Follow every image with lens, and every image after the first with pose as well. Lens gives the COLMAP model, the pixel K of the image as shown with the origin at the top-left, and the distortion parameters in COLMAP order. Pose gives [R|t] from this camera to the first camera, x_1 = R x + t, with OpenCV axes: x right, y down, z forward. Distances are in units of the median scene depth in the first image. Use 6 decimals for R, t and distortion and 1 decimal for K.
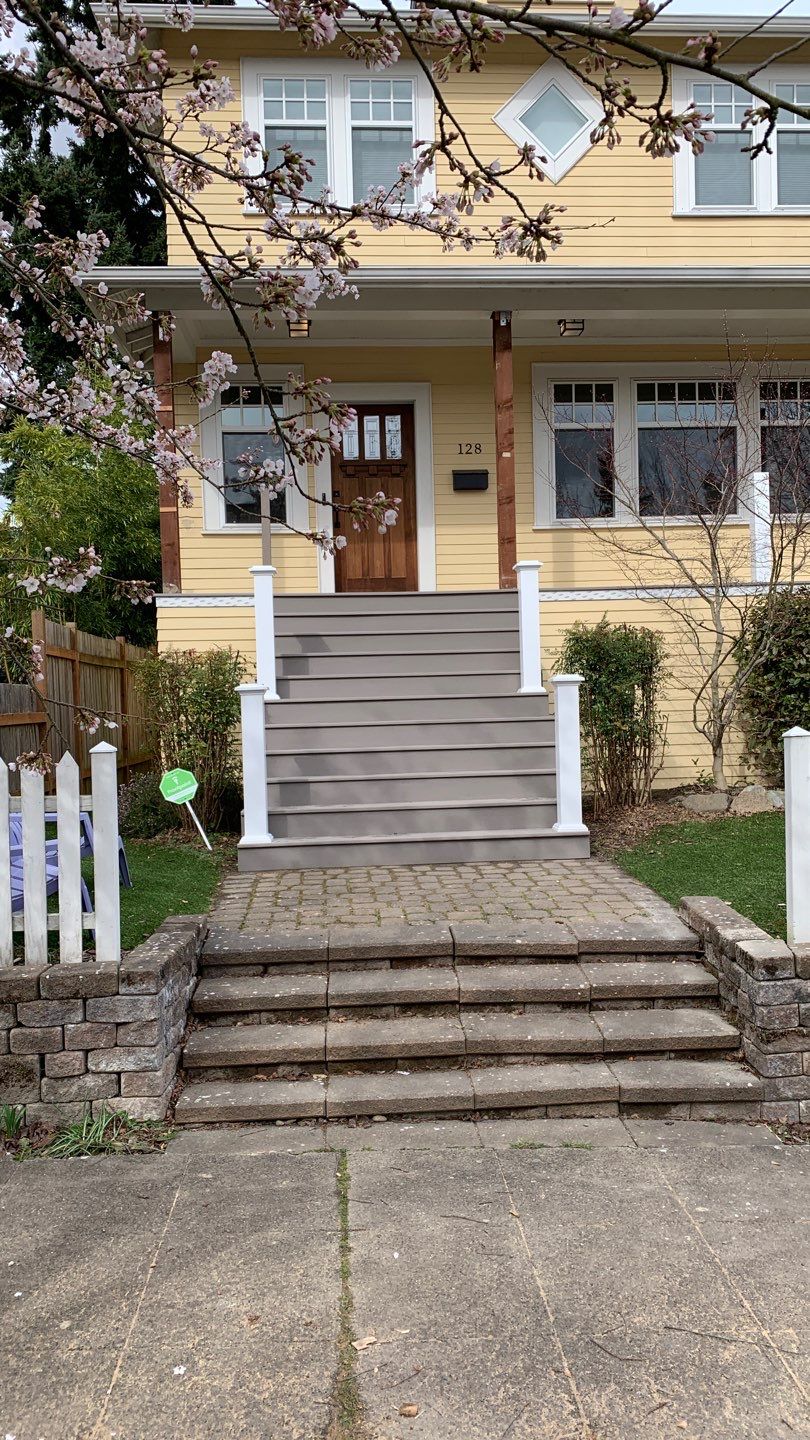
lens RADIAL K [[1091.6, 0, 421.9], [0, 1091.6, 724.1], [0, 0, 1]] dist [0.060675, -0.076886]
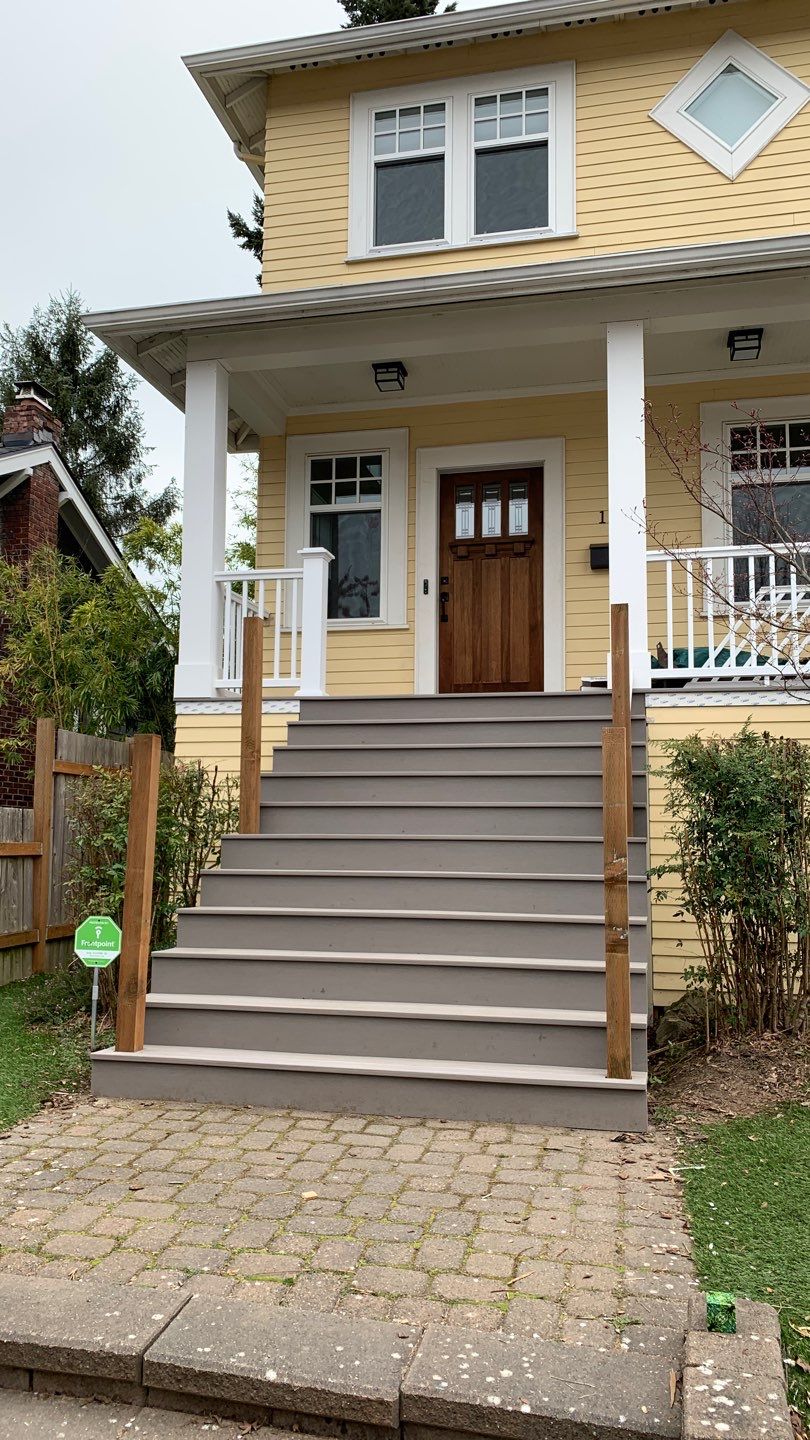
lens RADIAL K [[1091.6, 0, 406.5], [0, 1091.6, 717.3], [0, 0, 1]] dist [0.060675, -0.076886]
pose [[0.956128, 0.002252, -0.292940, 0.168649], [-0.040948, 0.991181, -0.126032, -0.012434], [0.290072, 0.132498, 0.947788, 0.323608]]
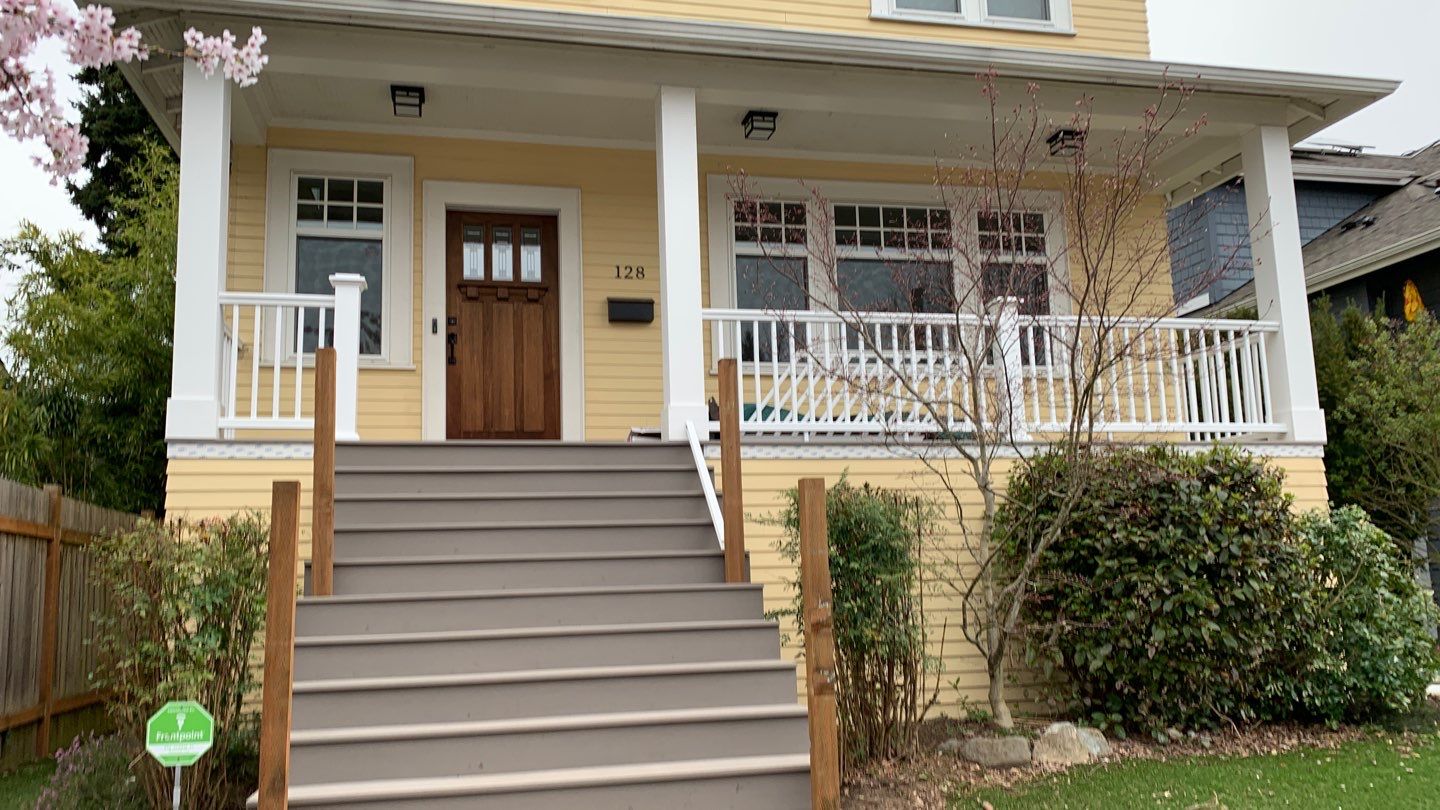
lens RADIAL K [[1091.6, 0, 701.6], [0, 1091.6, 435.1], [0, 0, 1]] dist [0.060675, -0.076886]
pose [[0.990143, 0.018854, 0.138783, -0.014754], [0.004916, 0.985610, -0.168965, -0.006308], [-0.139971, 0.167982, 0.975802, 0.328180]]
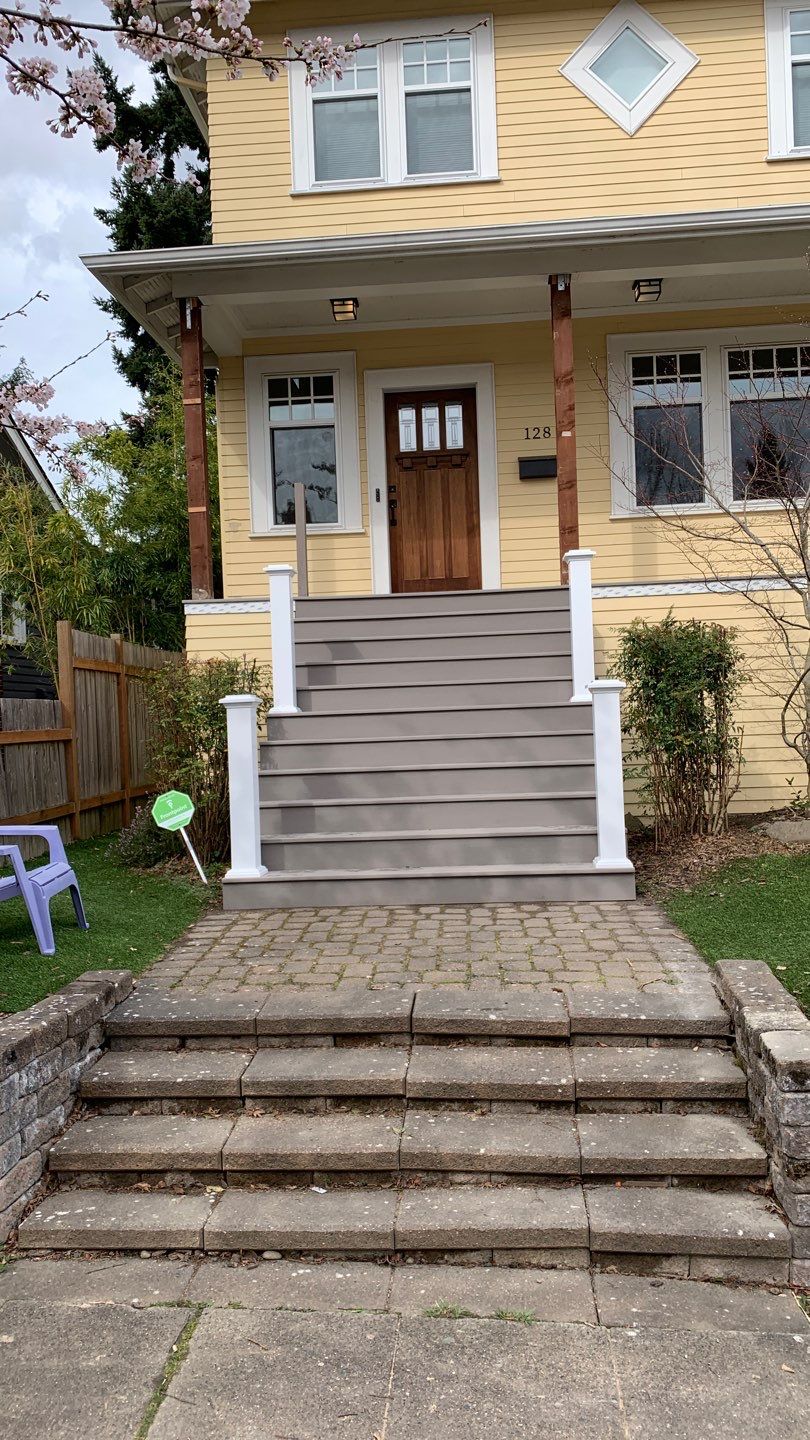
lens RADIAL K [[1091.6, 0, 412.4], [0, 1091.6, 715.0], [0, 0, 1]] dist [0.060675, -0.076886]
pose [[0.989905, -0.008922, -0.141450, 0.087577], [0.006262, 0.999795, -0.019237, -0.002818], [0.141592, 0.018157, 0.989758, 0.121823]]
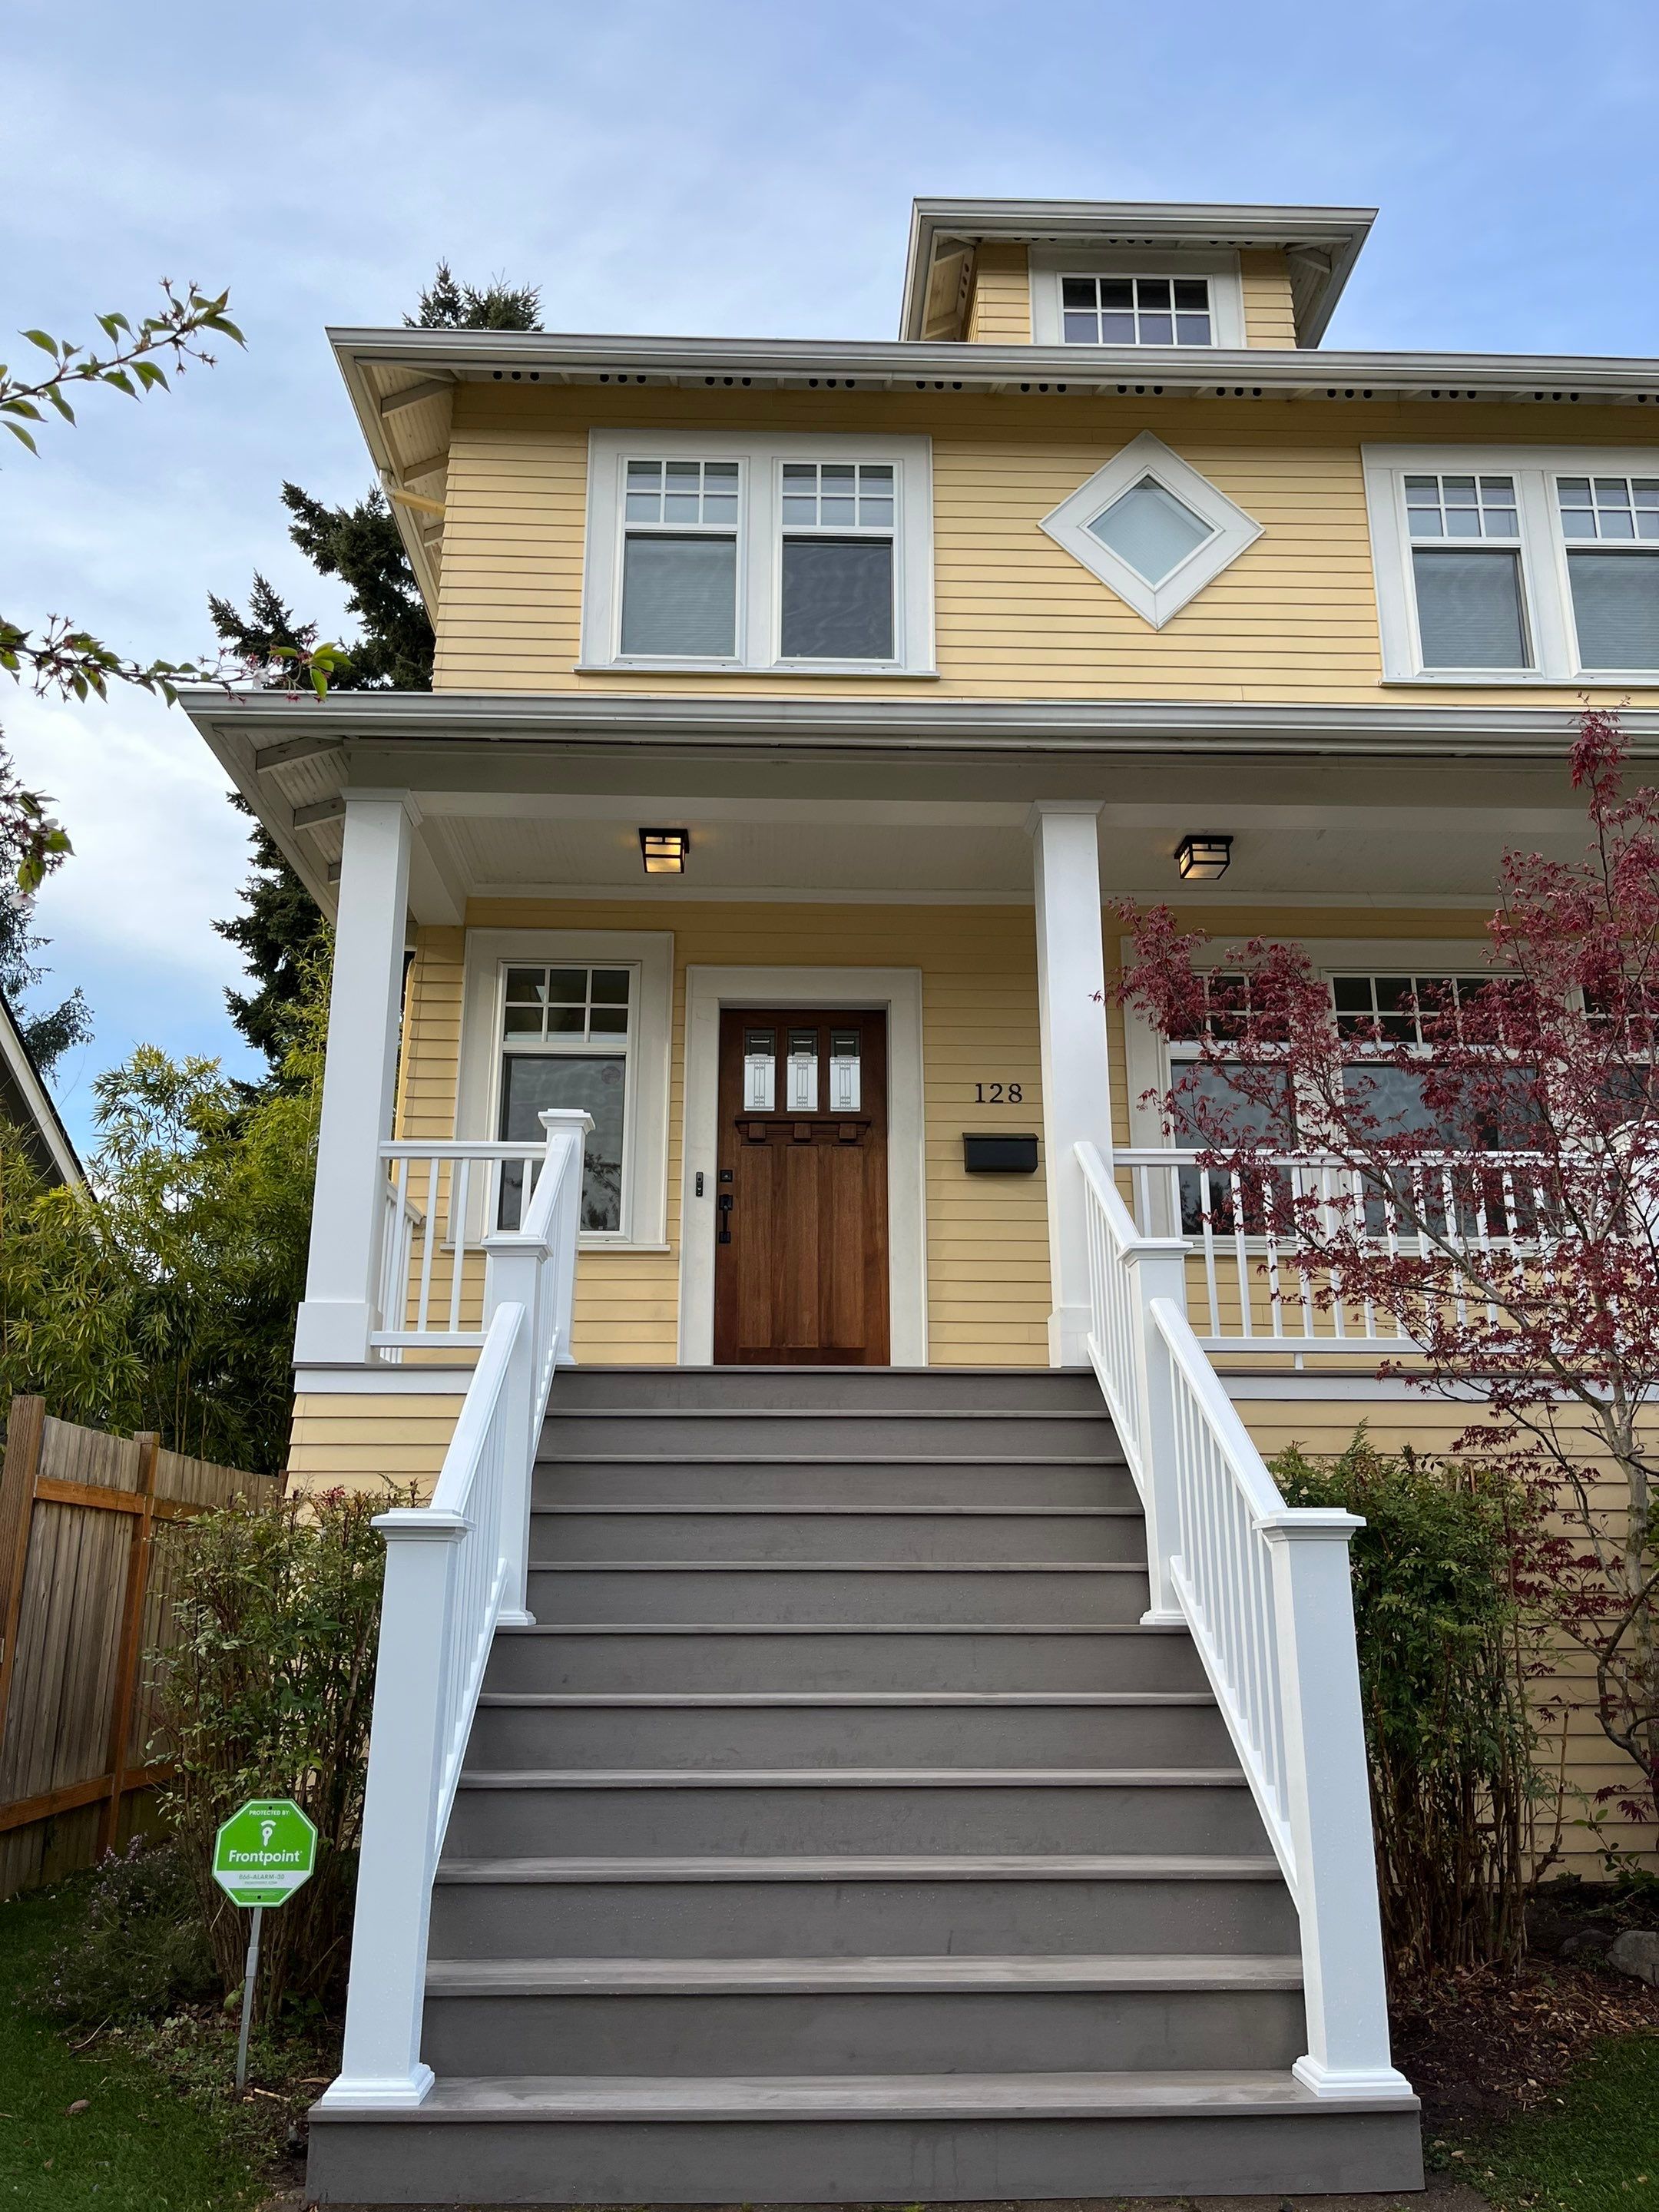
lens RADIAL K [[1670.8, 0, 823.9], [0, 1670.8, 1116.1], [0, 0, 1]] dist [0.061631, -0.084958]
pose [[0.998820, 0.014590, -0.046323, -0.000155], [-0.027700, 0.954601, -0.296596, -0.020185], [0.039893, 0.297529, 0.953879, 0.364700]]
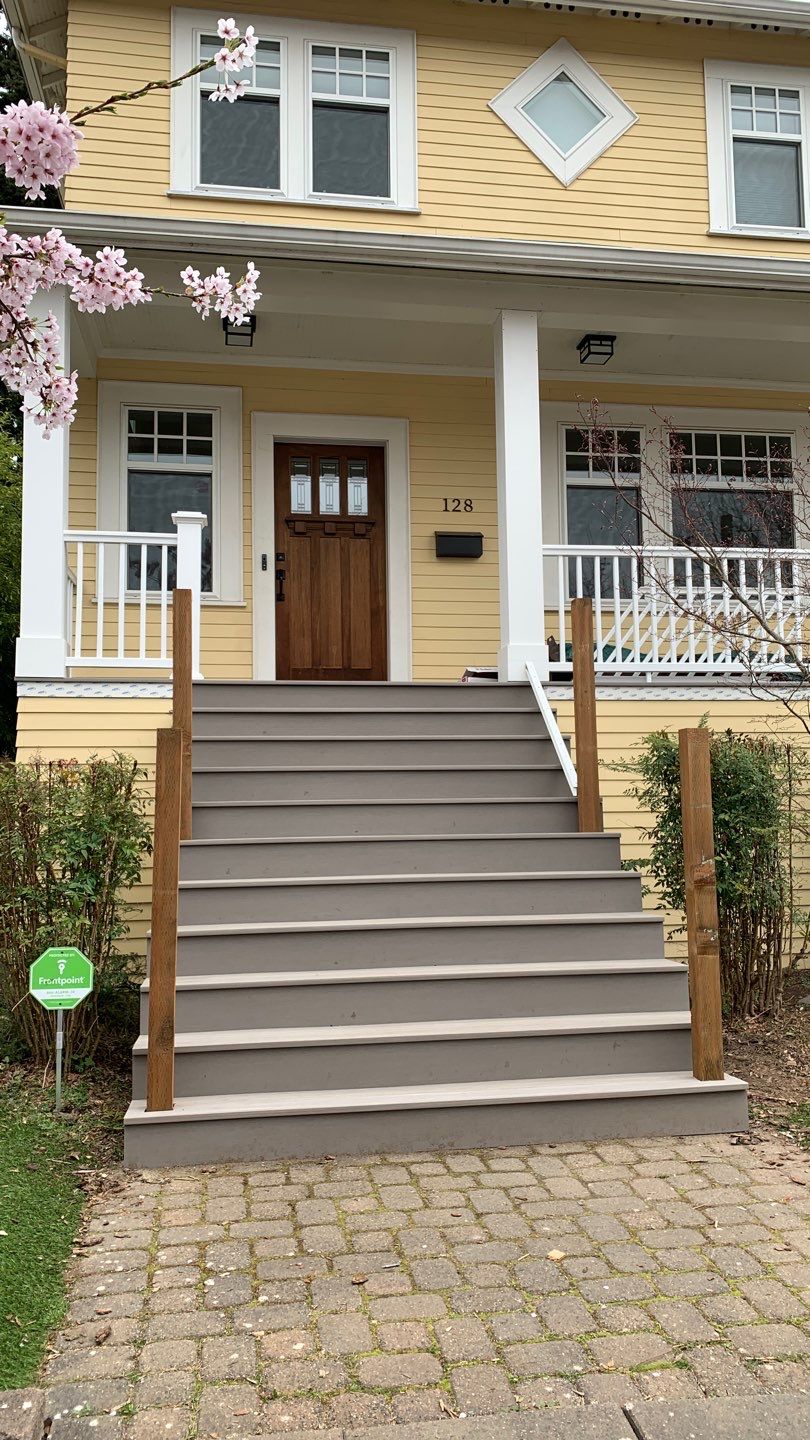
lens RADIAL K [[1091.6, 0, 416.2], [0, 1091.6, 712.5], [0, 0, 1]] dist [0.060675, -0.076886]
pose [[0.996360, 0.019661, 0.082946, -0.059533], [-0.009519, 0.992614, -0.120943, -0.019989], [-0.084711, 0.119713, 0.989188, 0.345659]]
